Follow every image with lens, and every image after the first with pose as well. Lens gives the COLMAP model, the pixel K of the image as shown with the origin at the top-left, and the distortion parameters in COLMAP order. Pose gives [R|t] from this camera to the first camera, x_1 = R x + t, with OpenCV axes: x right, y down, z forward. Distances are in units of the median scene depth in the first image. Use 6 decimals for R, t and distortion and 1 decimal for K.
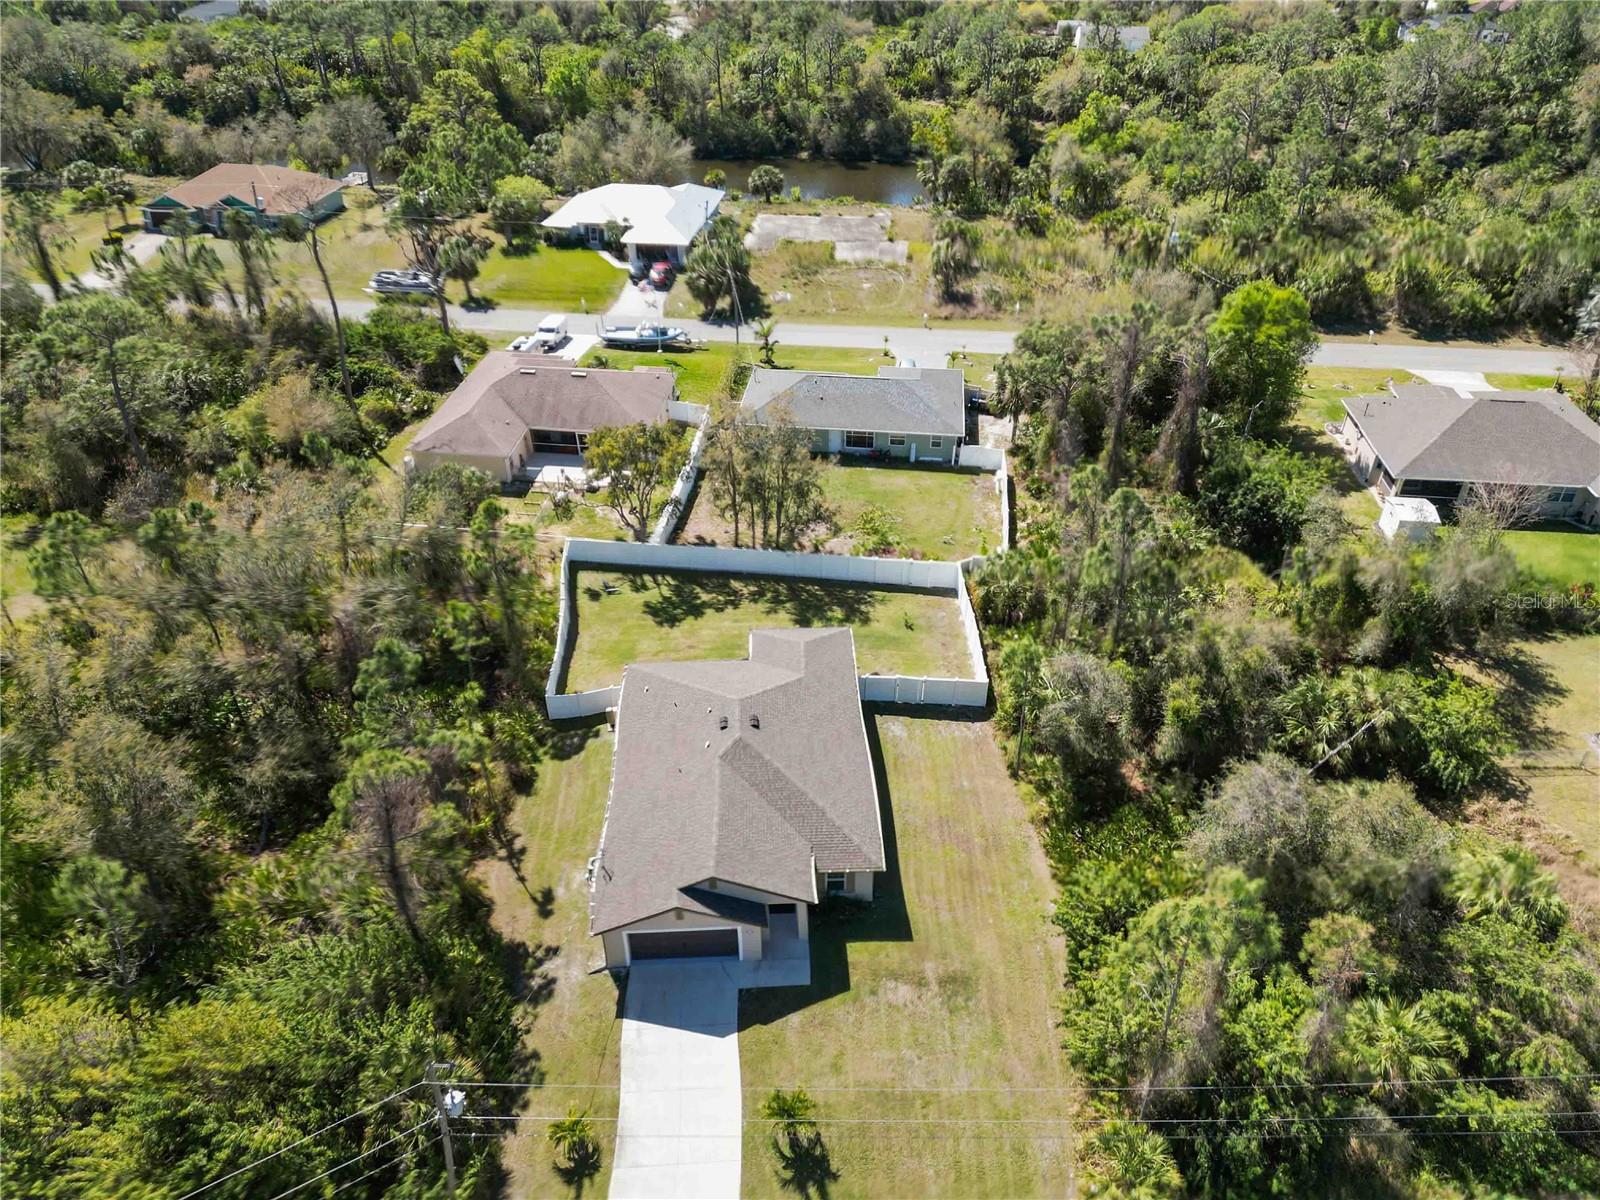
lens RADIAL K [[1082.6, 0, 792.9], [0, 1082.6, 604.7], [0, 0, 1]] dist [0.091944, -0.061155]
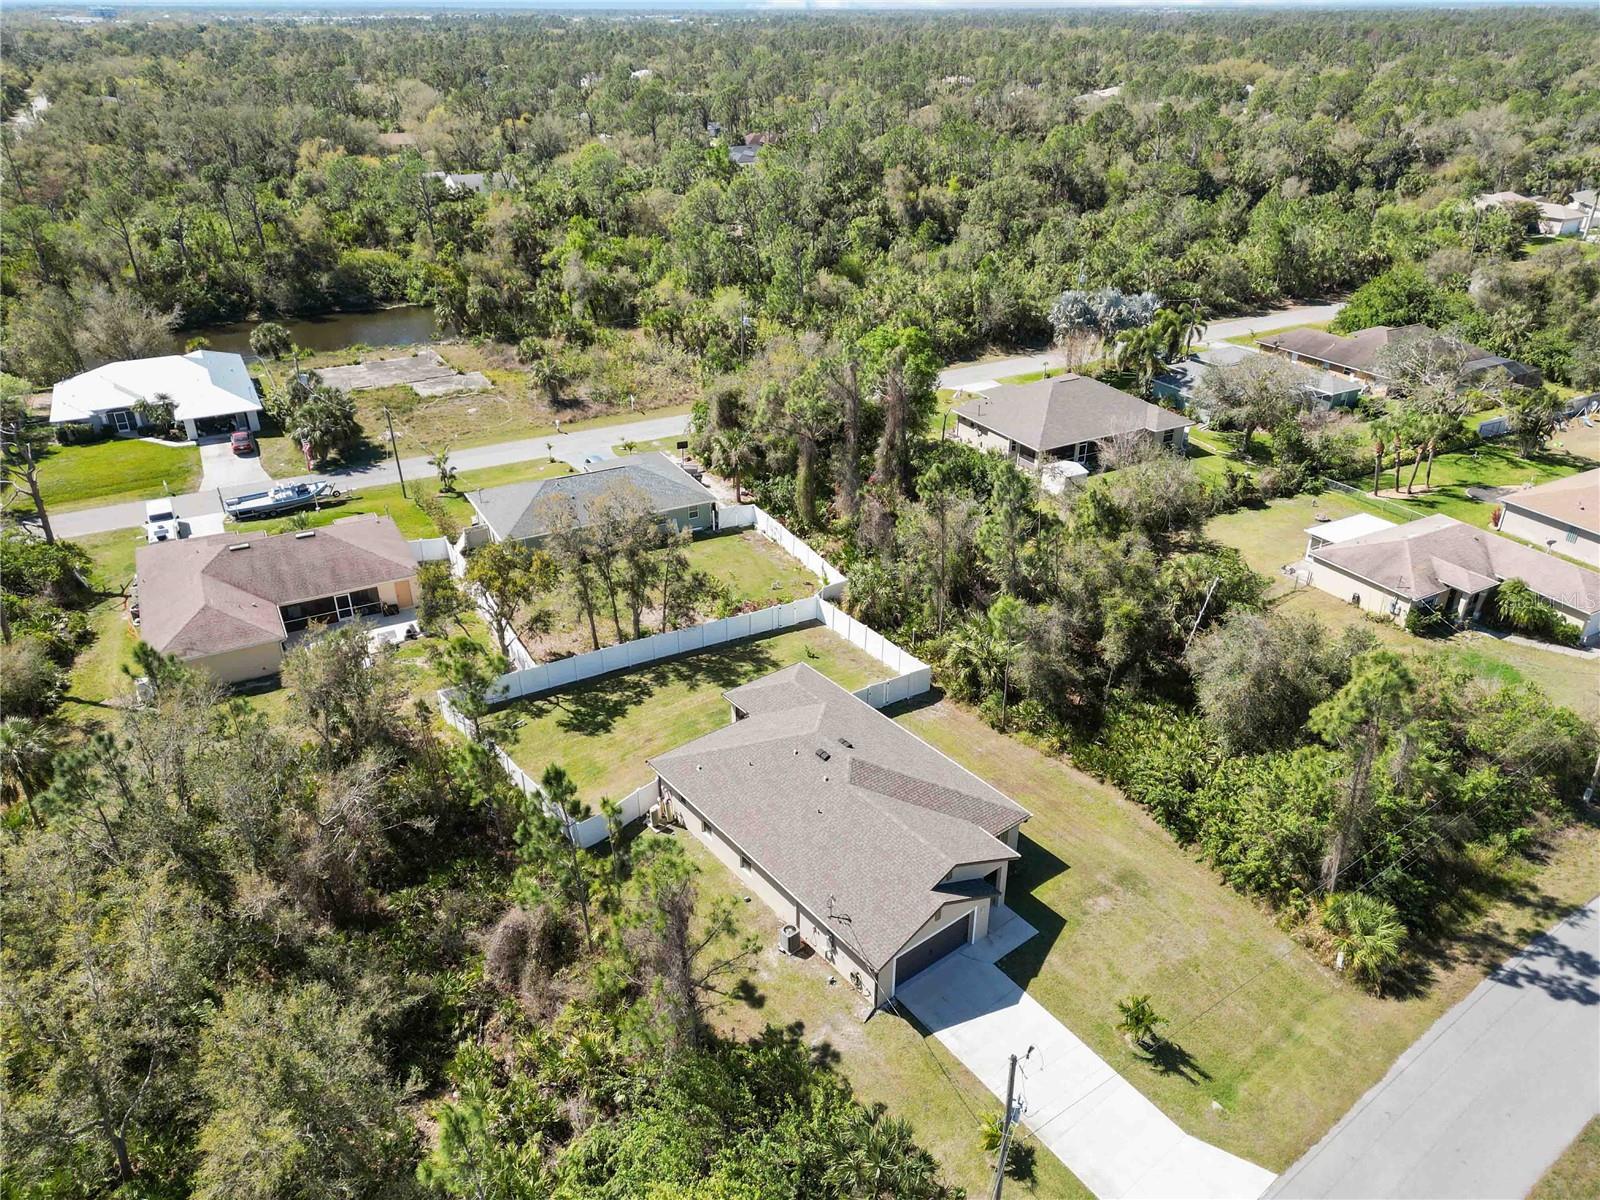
lens RADIAL K [[1100.7, 0, 800.0], [0, 1100.7, 600.0], [0, 0, 1]] dist [0.056160, -0.044802]
pose [[0.822239, -0.268234, 0.501970, -0.403826], [0.329864, 0.943332, -0.036243, 0.001676], [-0.463803, 0.195382, 0.864125, 0.068659]]
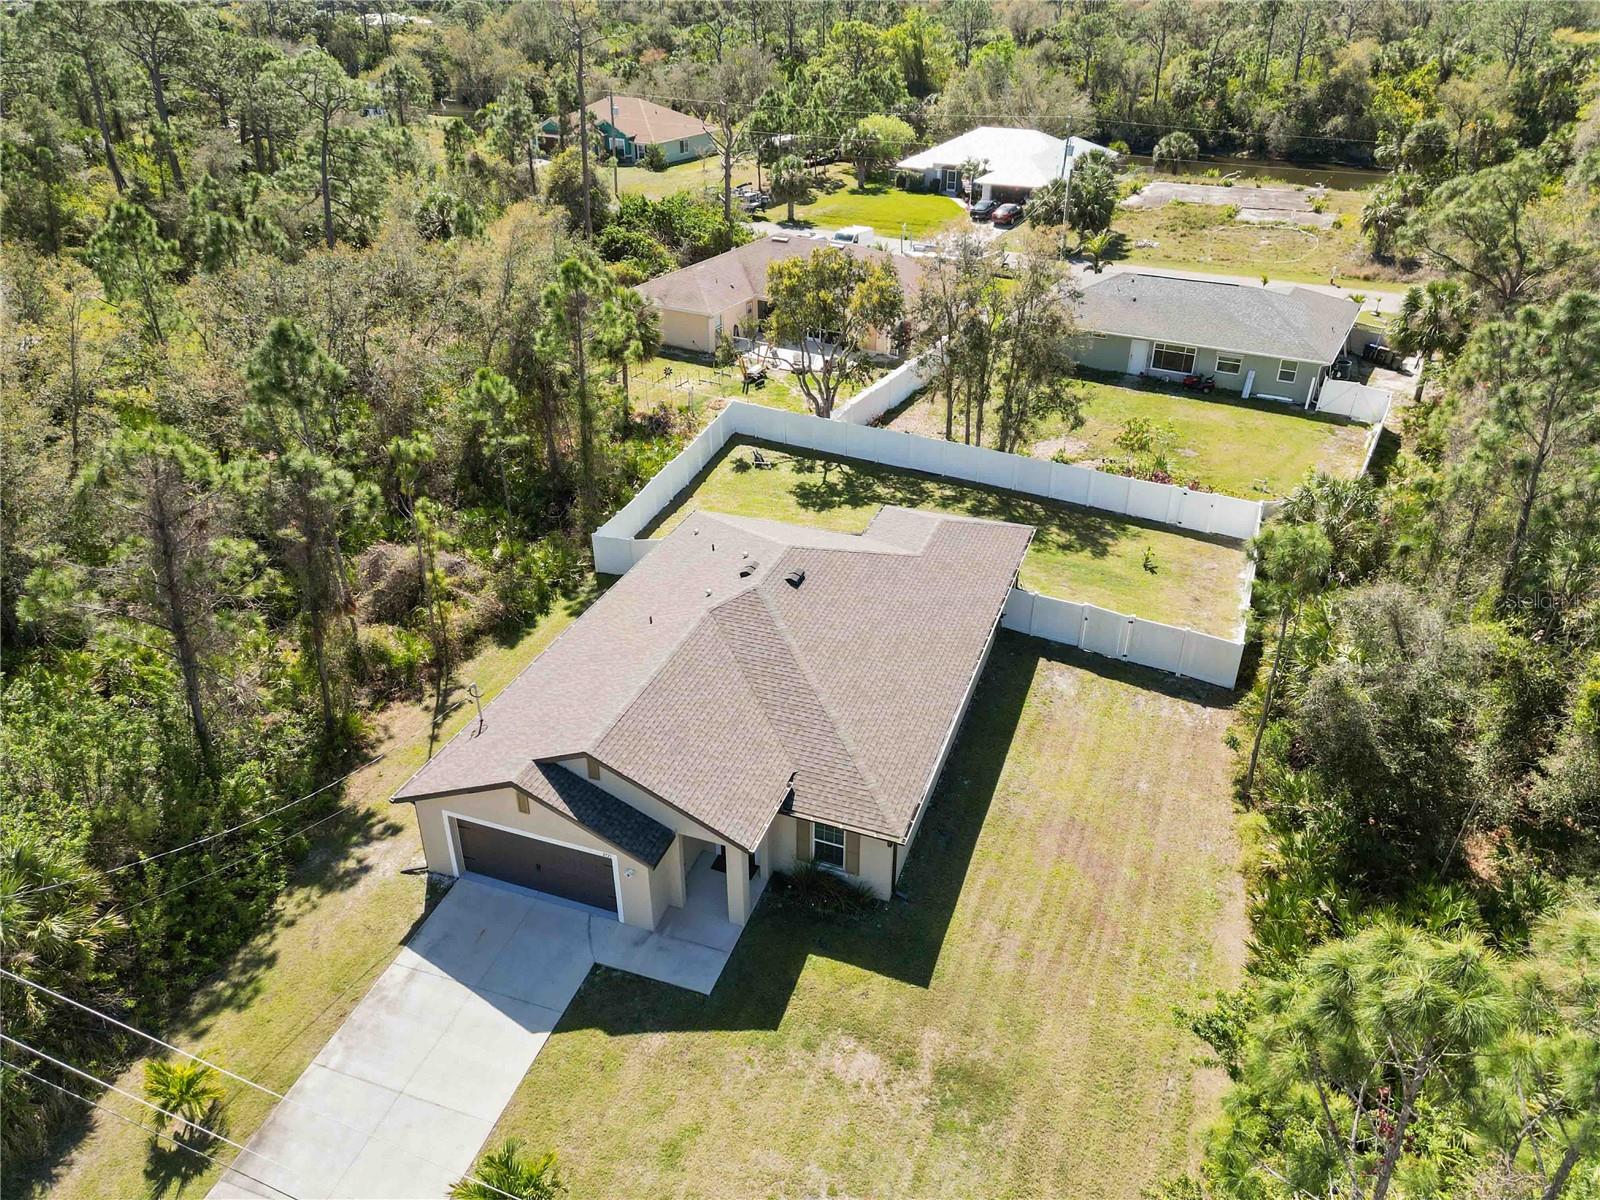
lens RADIAL K [[1100.7, 0, 800.0], [0, 1100.7, 600.0], [0, 0, 1]] dist [0.056160, -0.044802]
pose [[0.922670, 0.189153, -0.336007, 0.132921], [-0.214619, 0.975879, -0.039976, 0.104761], [0.320341, 0.108999, 0.941011, 0.295983]]
